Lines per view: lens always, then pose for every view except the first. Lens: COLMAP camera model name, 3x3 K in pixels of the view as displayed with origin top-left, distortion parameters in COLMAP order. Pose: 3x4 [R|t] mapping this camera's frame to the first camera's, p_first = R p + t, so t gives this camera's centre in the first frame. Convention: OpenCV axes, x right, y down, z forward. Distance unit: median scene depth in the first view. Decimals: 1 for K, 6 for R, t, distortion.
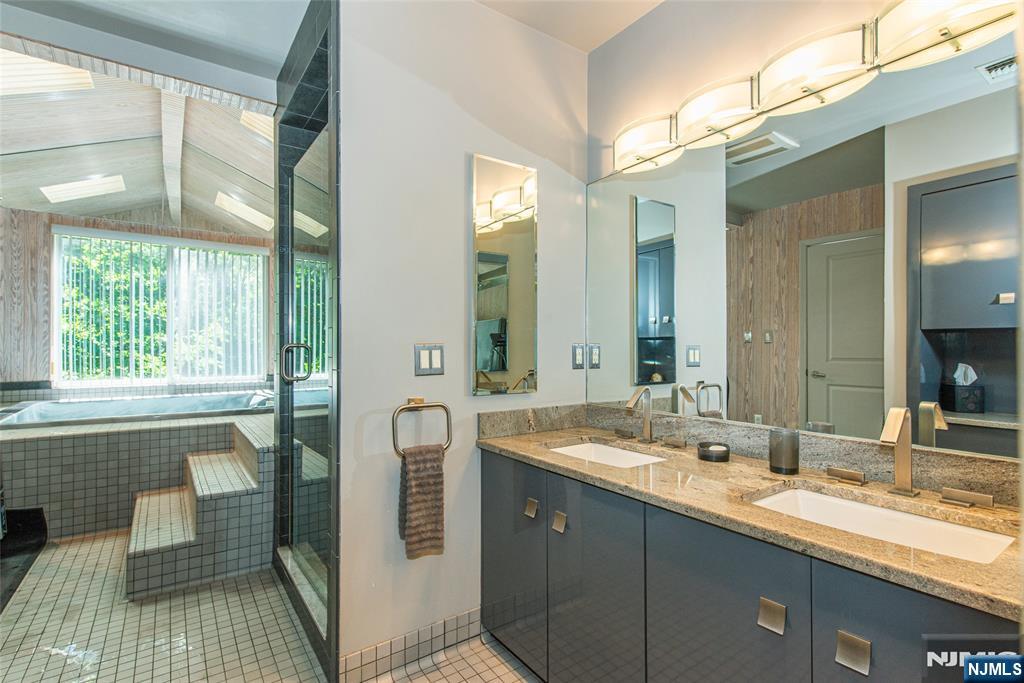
lens RADIAL K [[489.9, 0, 513.9], [0, 489.9, 348.3], [0, 0, 1]] dist [0.001436, 0.000368]
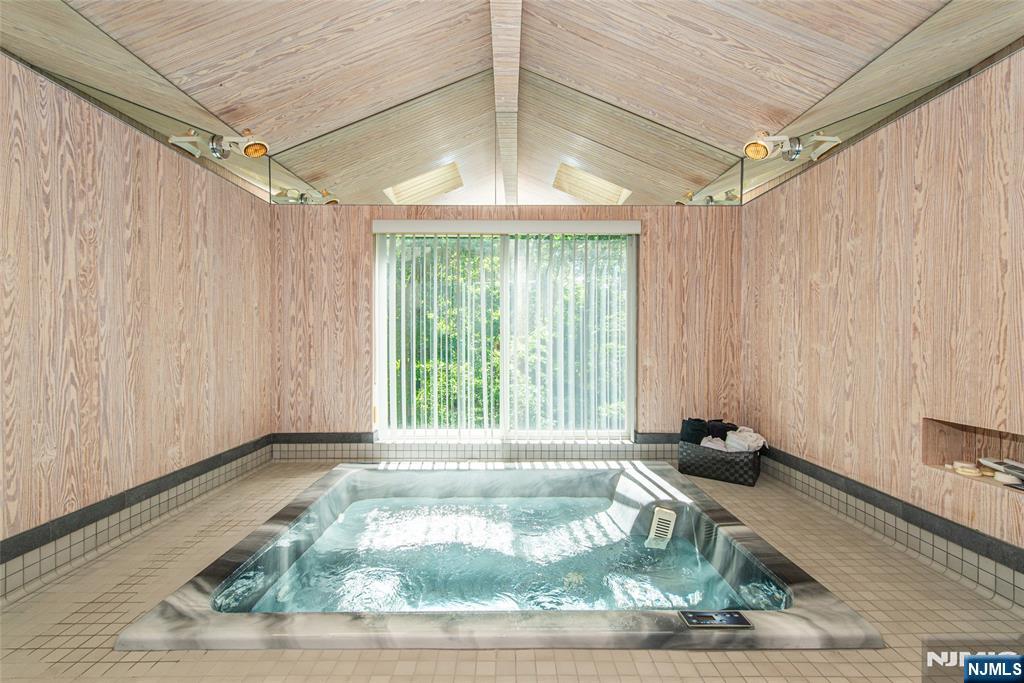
lens RADIAL K [[444.6, 0, 509.7], [0, 444.6, 339.5], [0, 0, 1]] dist [0.000553, 0.000008]
pose [[0.822062, 0.009455, -0.569320, -0.393839], [-0.001433, 0.999893, 0.014537, -0.084394], [0.569397, -0.011135, 0.821987, 0.570113]]
